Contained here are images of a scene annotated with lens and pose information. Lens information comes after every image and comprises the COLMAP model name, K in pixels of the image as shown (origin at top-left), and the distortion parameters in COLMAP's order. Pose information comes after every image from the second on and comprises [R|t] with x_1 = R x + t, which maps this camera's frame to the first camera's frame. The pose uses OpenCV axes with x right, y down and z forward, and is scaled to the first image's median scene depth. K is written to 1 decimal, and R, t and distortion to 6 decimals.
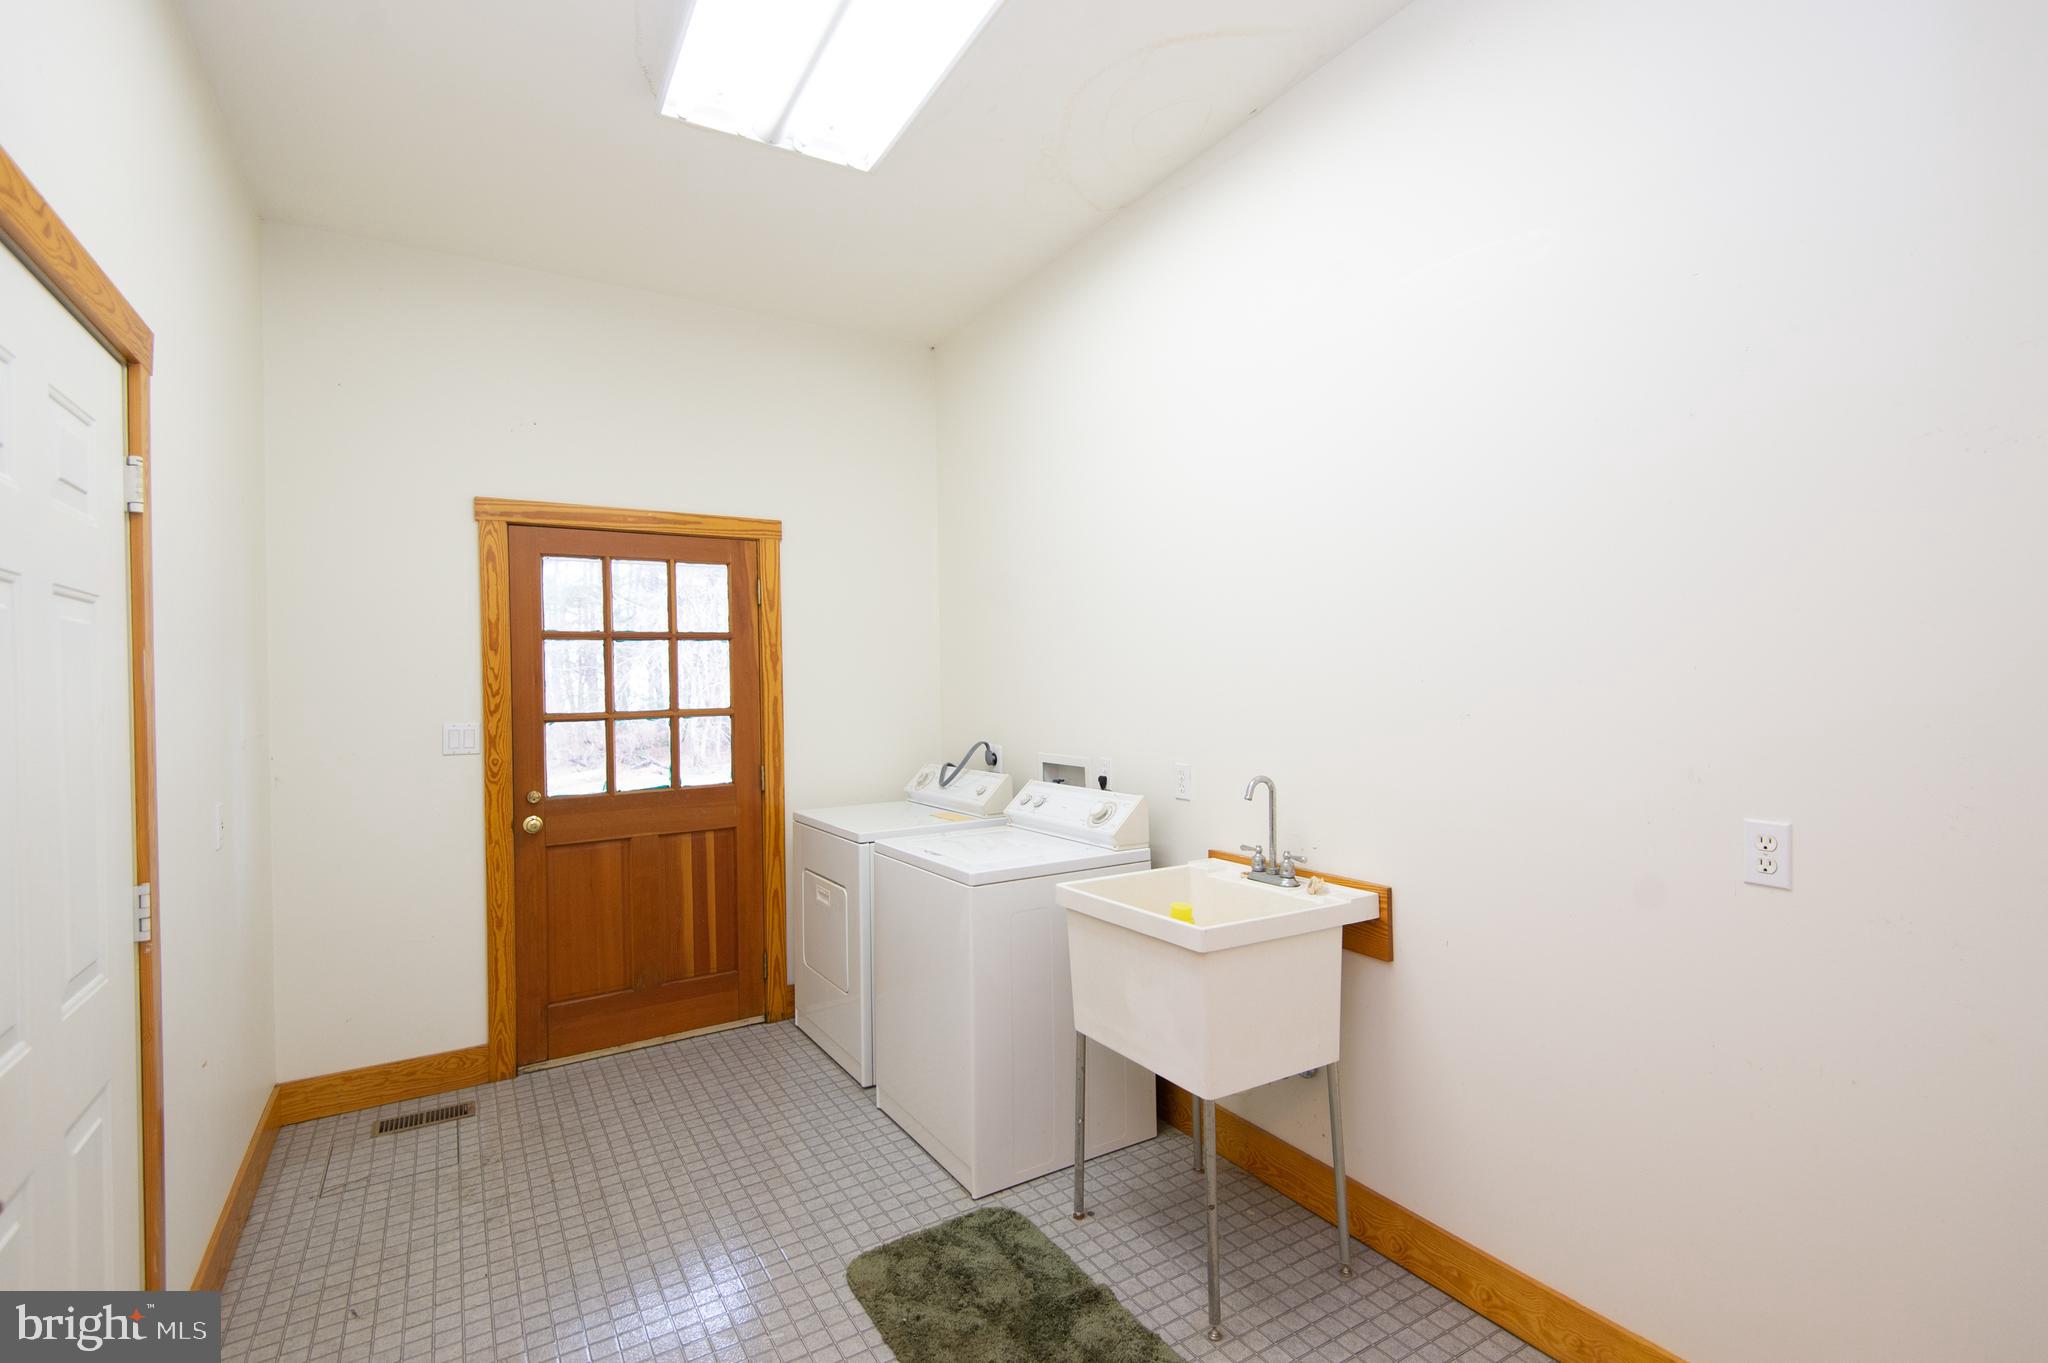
lens RADIAL K [[923.7, 0, 1066.2], [0, 923.7, 678.5], [0, 0, 1]] dist [0.003323, -0.000872]
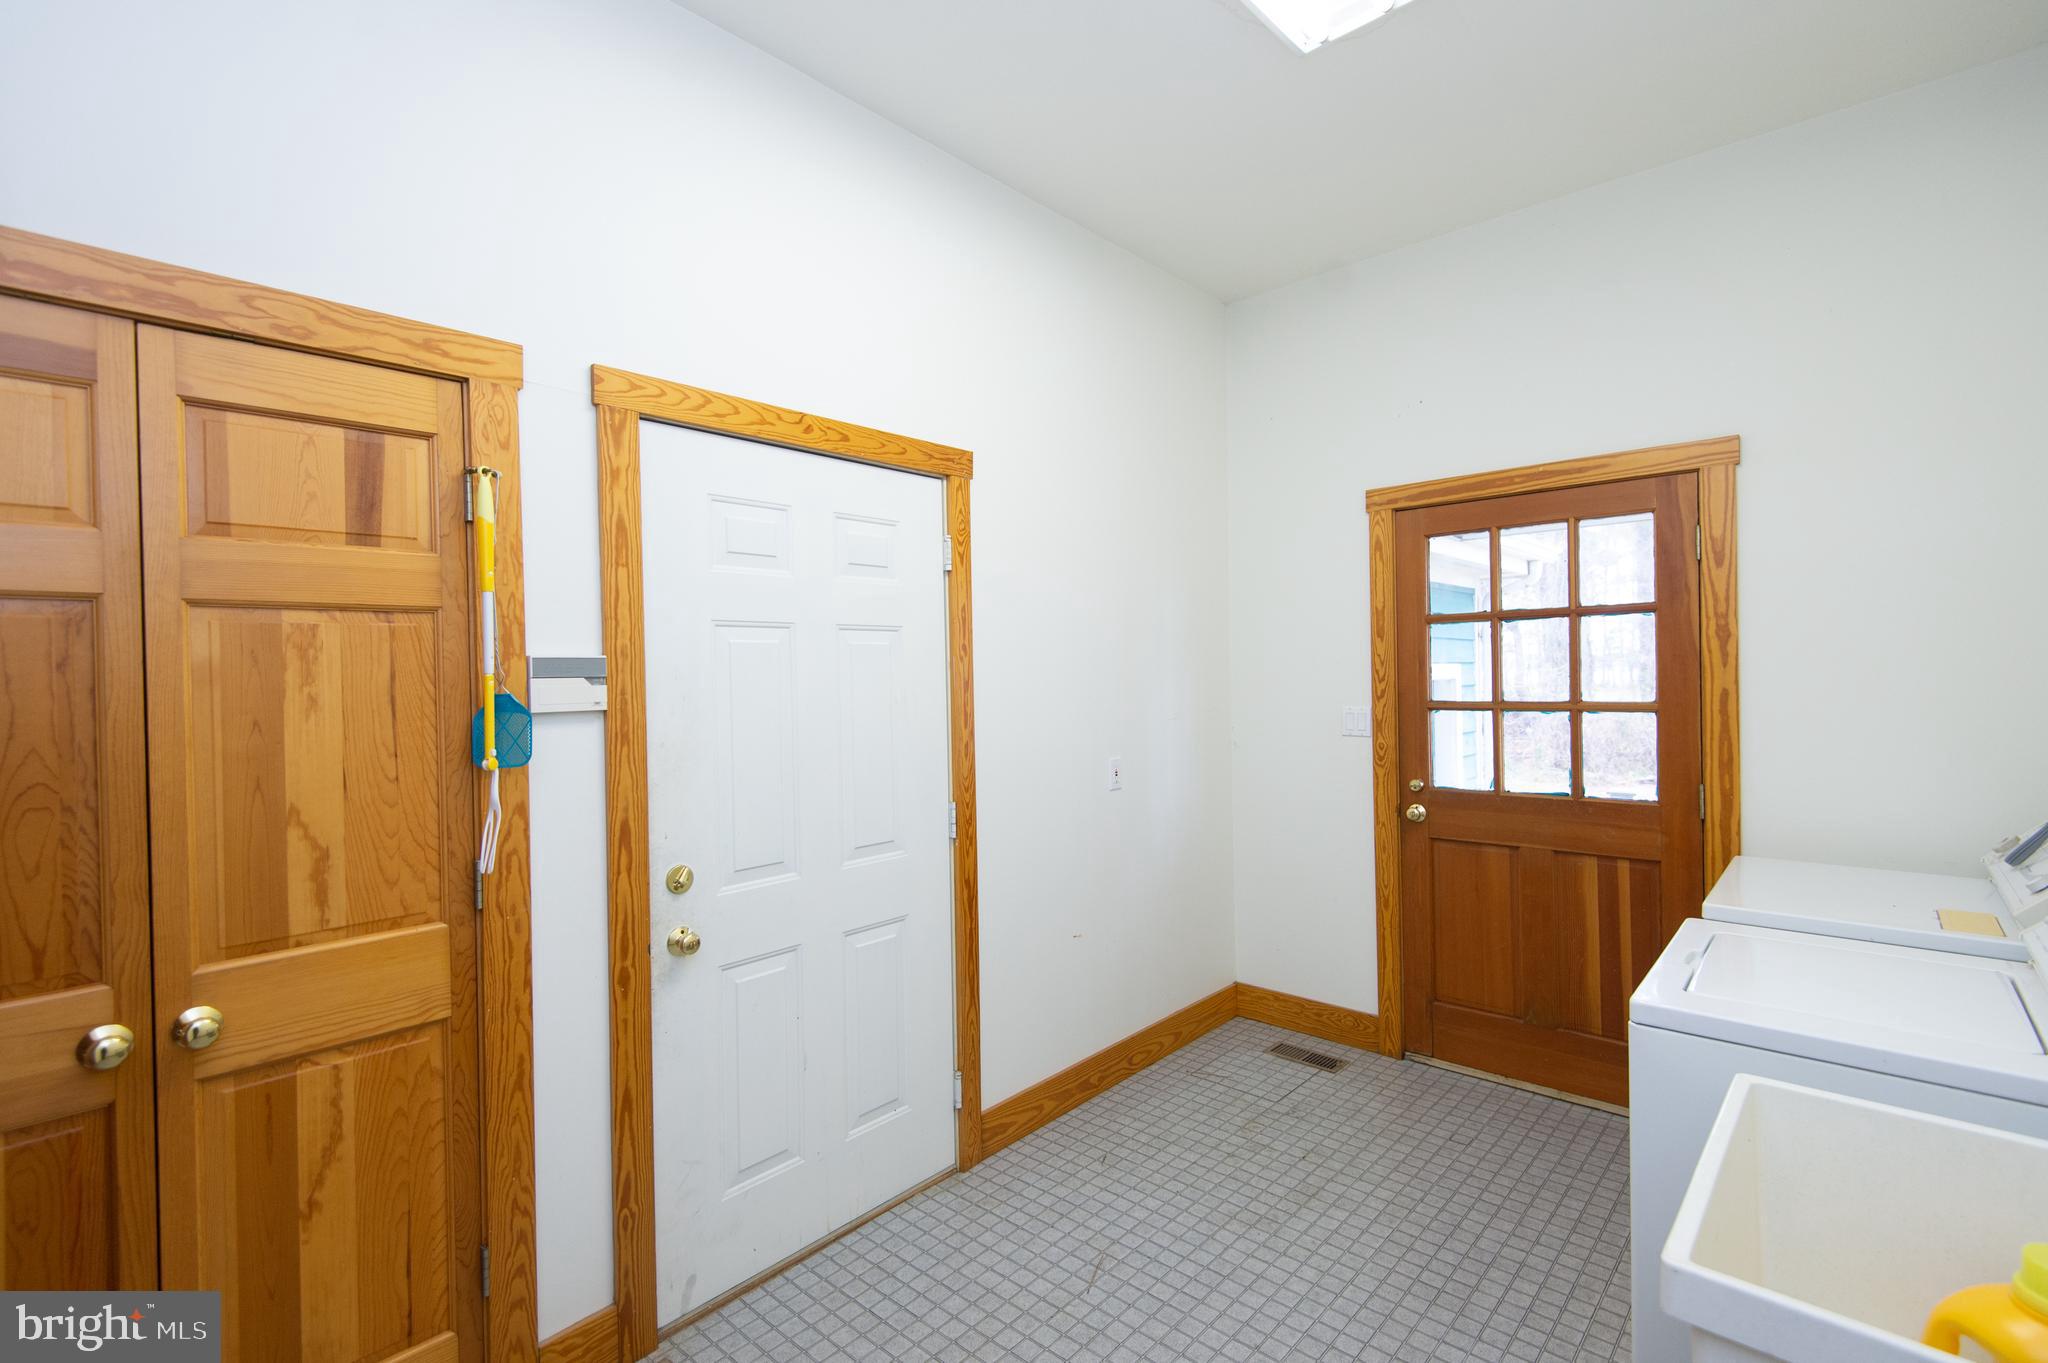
lens RADIAL K [[947.3, 0, 1024.0], [0, 947.3, 681.5], [0, 0, 1]] dist [0.020689, -0.008971]
pose [[0.250022, 0.022098, -0.967988, 0.294642], [0.012718, 0.999578, 0.026104, -0.013547], [0.968157, -0.018838, 0.249636, 0.344841]]
